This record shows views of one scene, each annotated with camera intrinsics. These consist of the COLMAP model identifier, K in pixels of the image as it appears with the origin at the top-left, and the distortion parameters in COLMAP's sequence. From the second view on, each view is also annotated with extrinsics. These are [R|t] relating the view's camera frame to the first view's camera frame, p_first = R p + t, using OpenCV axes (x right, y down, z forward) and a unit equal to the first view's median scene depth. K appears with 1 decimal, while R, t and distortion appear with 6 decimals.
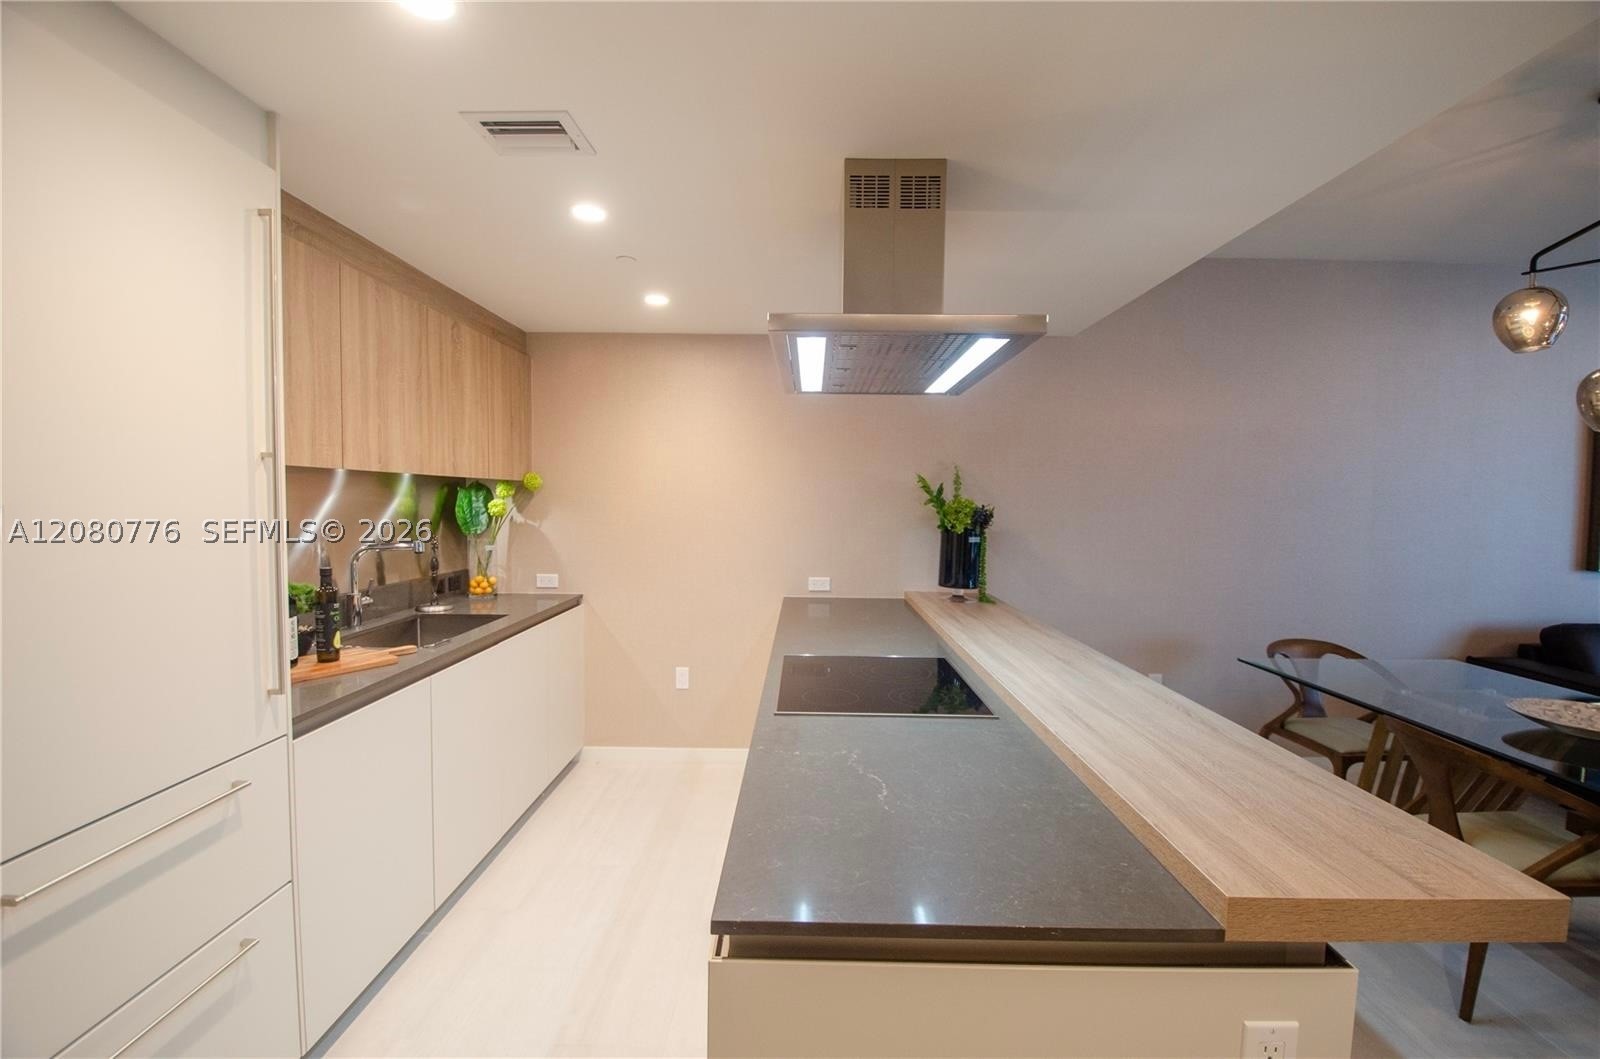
lens RADIAL K [[695.6, 0, 802.7], [0, 695.6, 531.2], [0, 0, 1]] dist [0.019590, -0.012805]
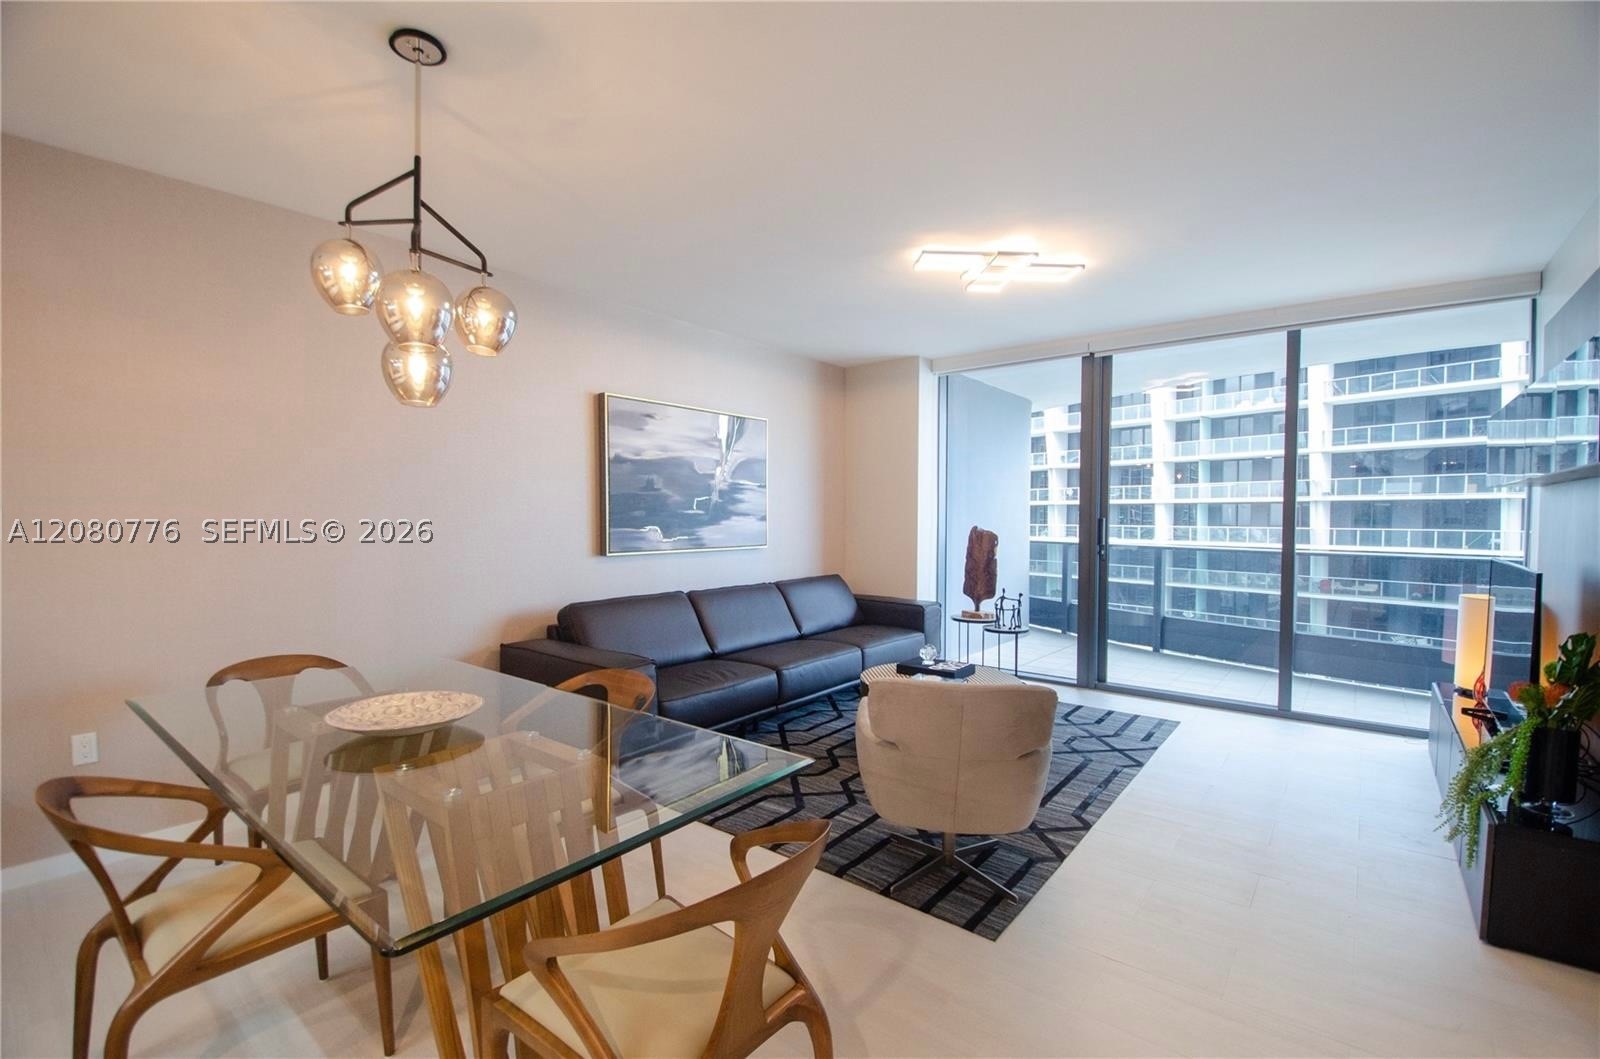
lens RADIAL K [[695.6, 0, 796.7], [0, 695.6, 535.2], [0, 0, 1]] dist [0.019590, -0.012805]
pose [[0.624327, -0.030317, 0.780575, 0.682598], [0.038981, 0.999211, 0.007630, 0.041915], [-0.780190, 0.025664, 0.625016, -0.014658]]
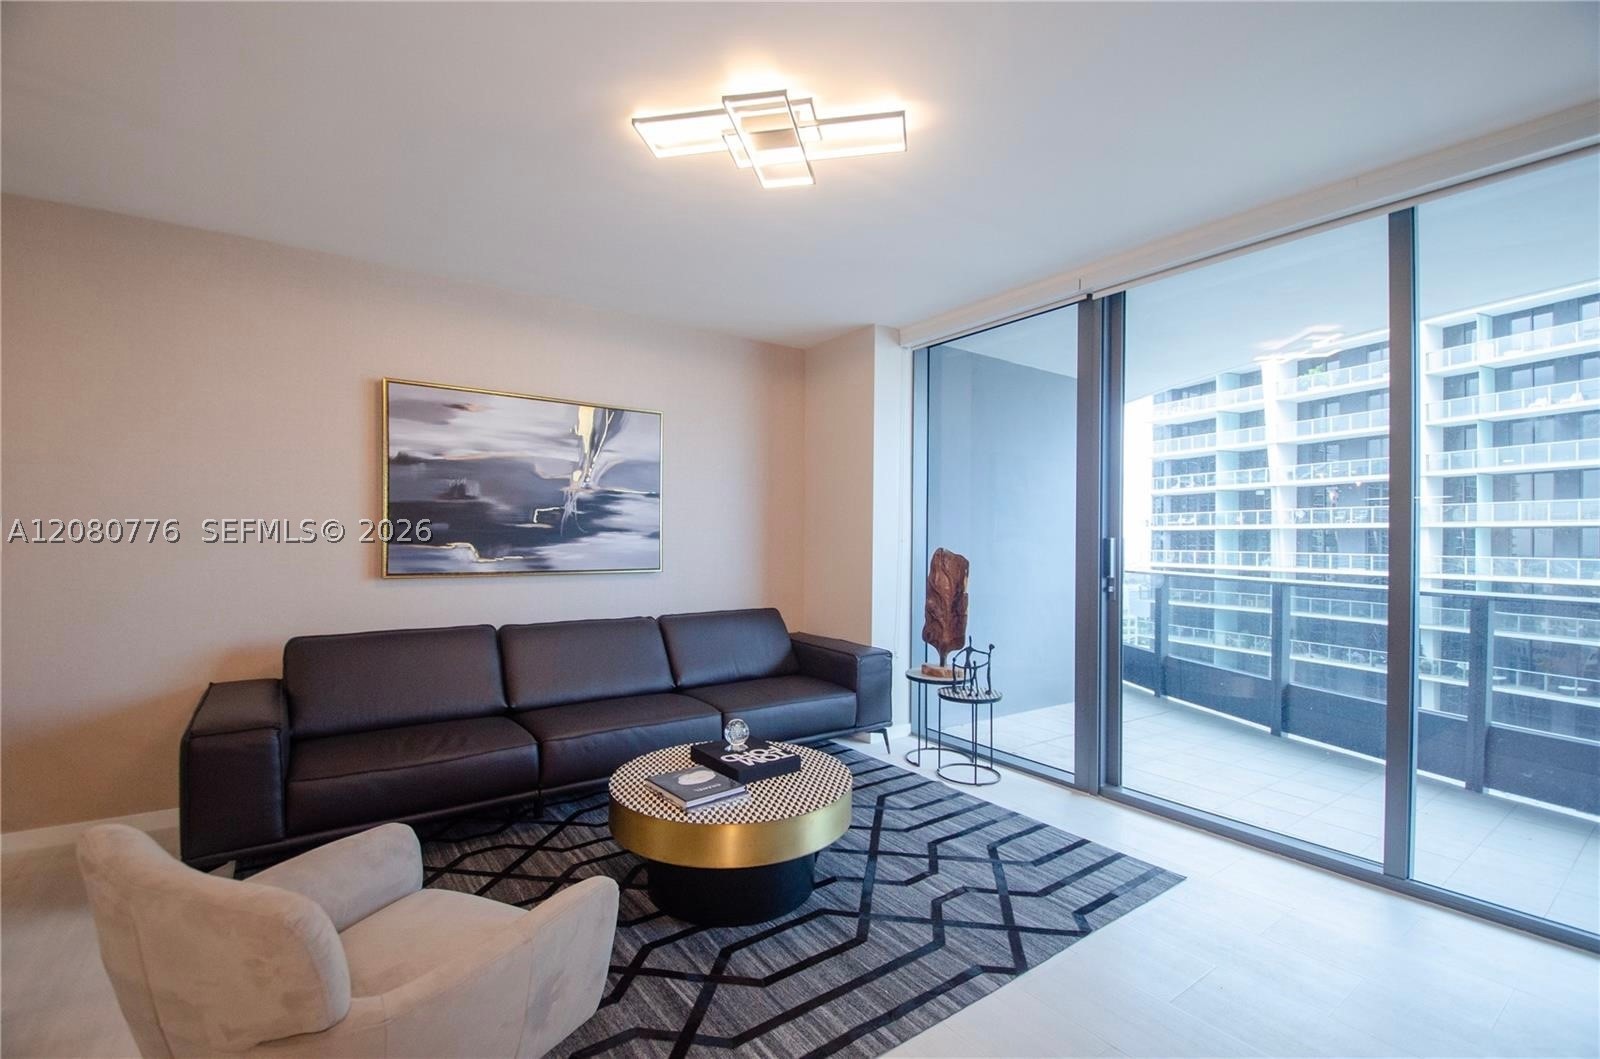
lens RADIAL K [[695.6, 0, 803.7], [0, 695.6, 536.7], [0, 0, 1]] dist [0.019590, -0.012805]
pose [[0.808250, -0.000311, 0.588839, 1.673906], [0.024561, 0.999147, -0.033184, 0.074028], [-0.588327, 0.041284, 0.807569, -0.210887]]
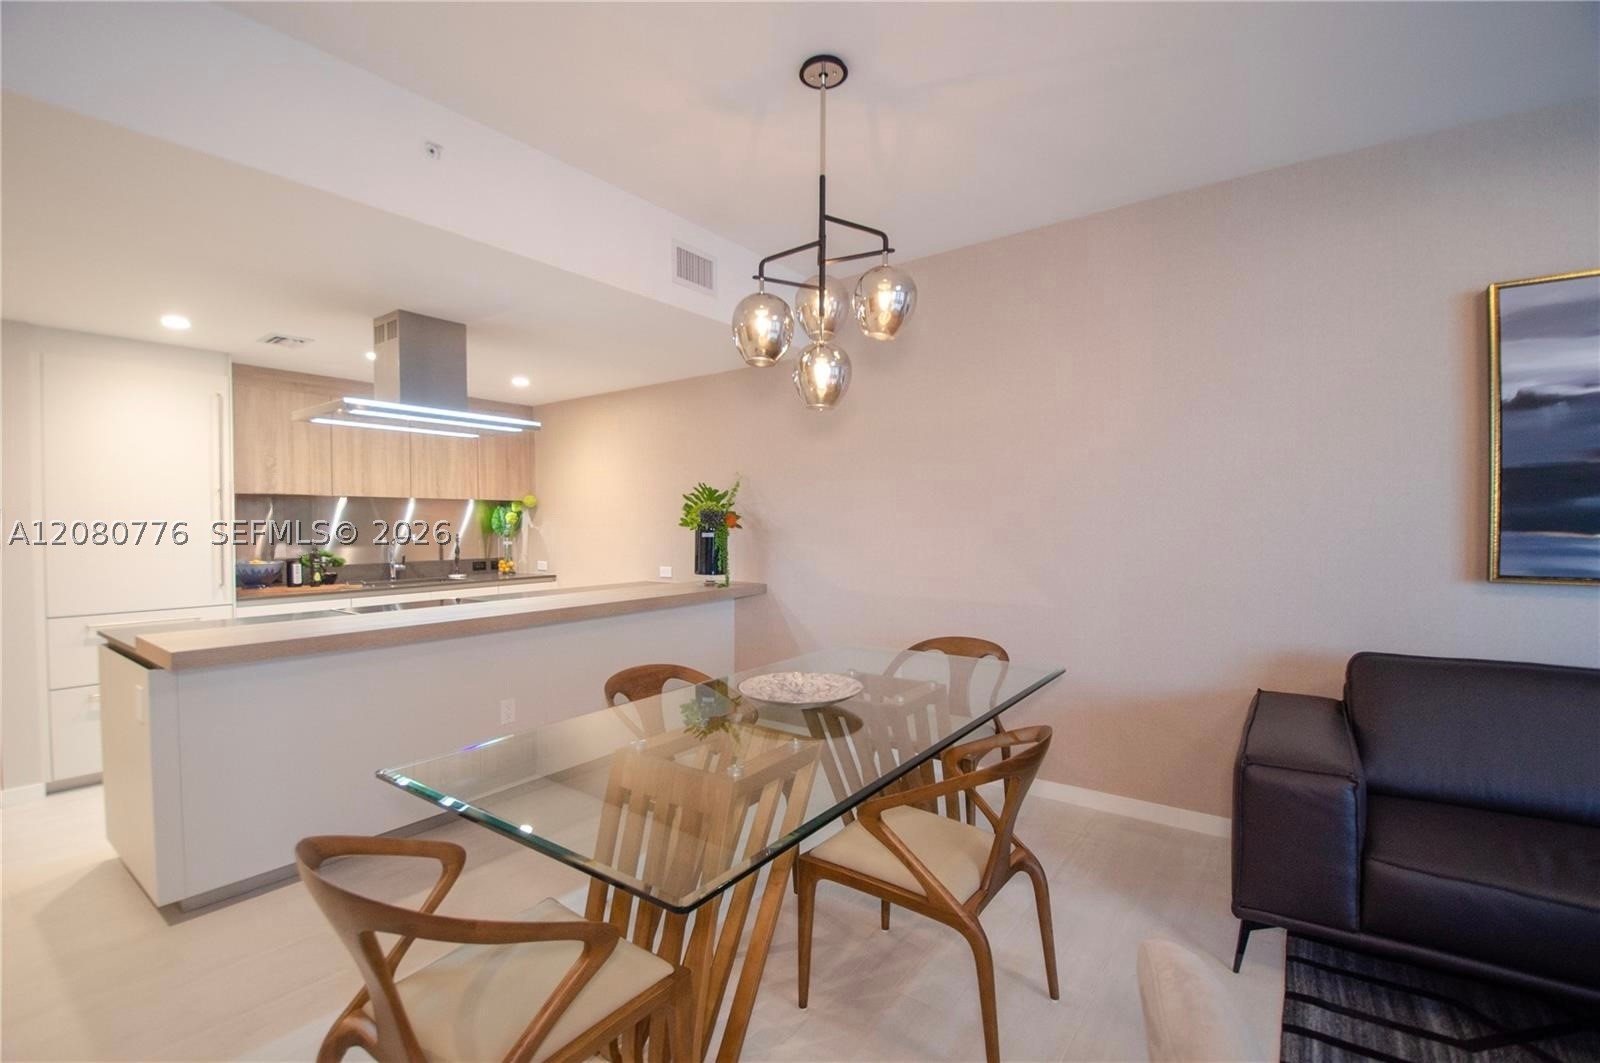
lens RADIAL K [[695.6, 0, 794.2], [0, 695.6, 544.8], [0, 0, 1]] dist [0.019590, -0.012805]
pose [[0.810019, 0.002444, -0.586398, 1.605490], [-0.012247, 0.999844, -0.012750, 0.063246], [0.586276, 0.017510, 0.809922, 0.117518]]
